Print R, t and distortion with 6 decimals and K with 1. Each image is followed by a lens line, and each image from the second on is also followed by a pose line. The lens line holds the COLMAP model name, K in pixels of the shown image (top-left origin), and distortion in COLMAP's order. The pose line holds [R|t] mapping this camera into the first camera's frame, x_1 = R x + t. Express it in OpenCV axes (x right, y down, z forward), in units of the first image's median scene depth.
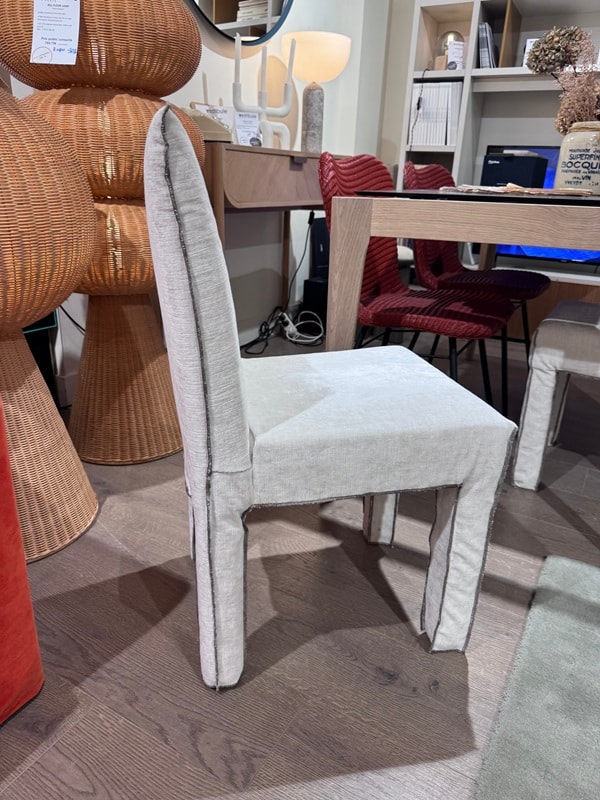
lens RADIAL K [[587.0, 0, 300.0], [0, 587.0, 400.0], [0, 0, 1]] dist [0.053146, -0.057593]
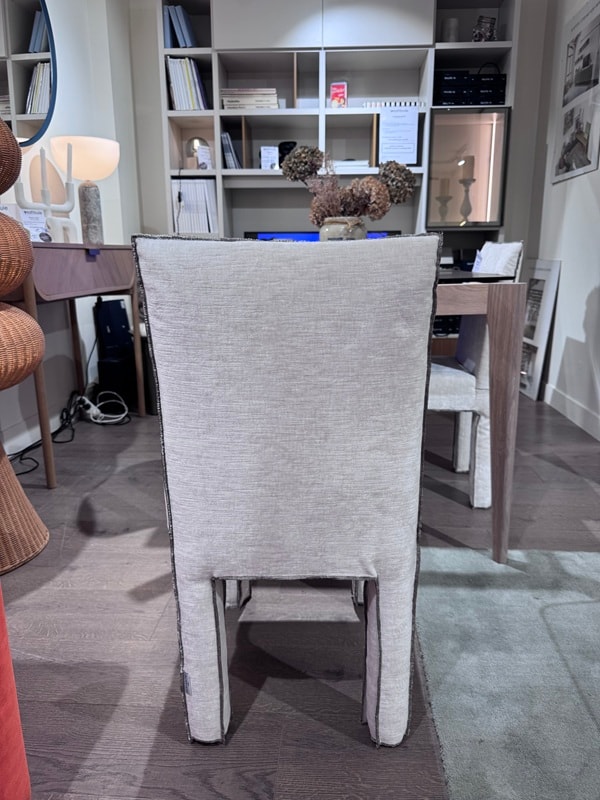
lens RADIAL K [[587.0, 0, 300.0], [0, 587.0, 400.0], [0, 0, 1]] dist [0.053146, -0.057593]
pose [[0.895464, -0.151417, 0.418590, -0.130691], [0.195826, 0.978484, -0.064970, -0.006682], [-0.399746, 0.140149, 0.905848, -0.054856]]
